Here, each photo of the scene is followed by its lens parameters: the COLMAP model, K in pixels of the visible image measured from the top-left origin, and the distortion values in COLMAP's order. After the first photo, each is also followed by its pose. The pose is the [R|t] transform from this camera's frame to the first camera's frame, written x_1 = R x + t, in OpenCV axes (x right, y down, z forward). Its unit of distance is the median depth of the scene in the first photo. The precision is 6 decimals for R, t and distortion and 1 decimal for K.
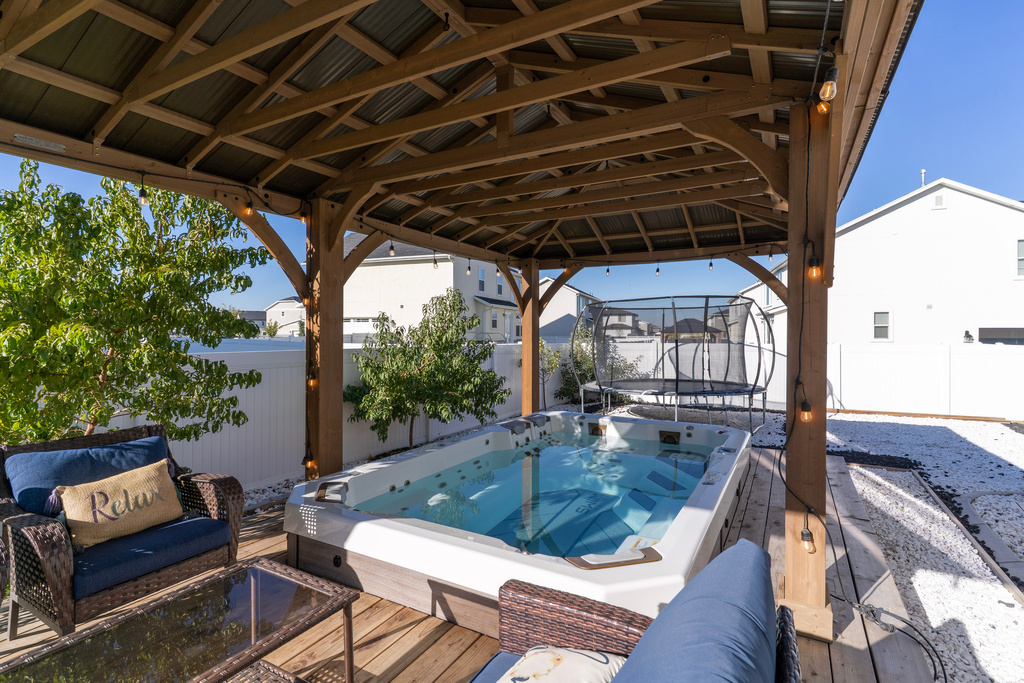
lens RADIAL K [[496.2, 0, 539.9], [0, 496.2, 331.5], [0, 0, 1]] dist [0.001463, -0.000524]
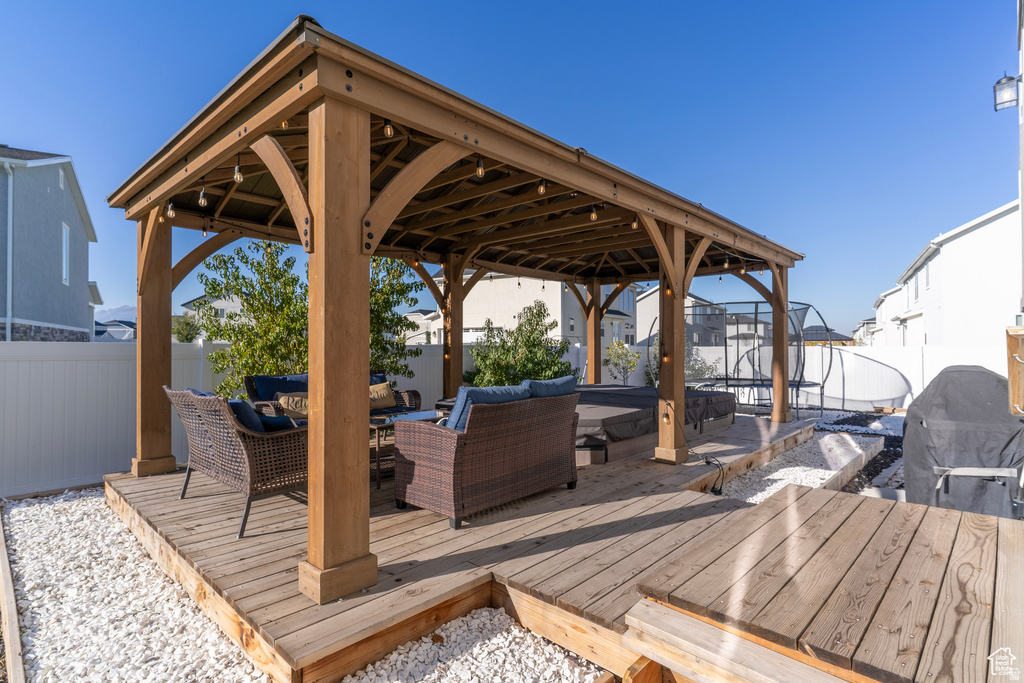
lens RADIAL K [[524.7, 0, 514.2], [0, 524.7, 341.7], [0, 0, 1]] dist [0.003515, 0.000019]
pose [[0.961022, -0.000538, -0.276473, 0.212316], [-0.000250, 0.999996, -0.002815, 0.040264], [0.276473, 0.002775, 0.961018, -0.533699]]
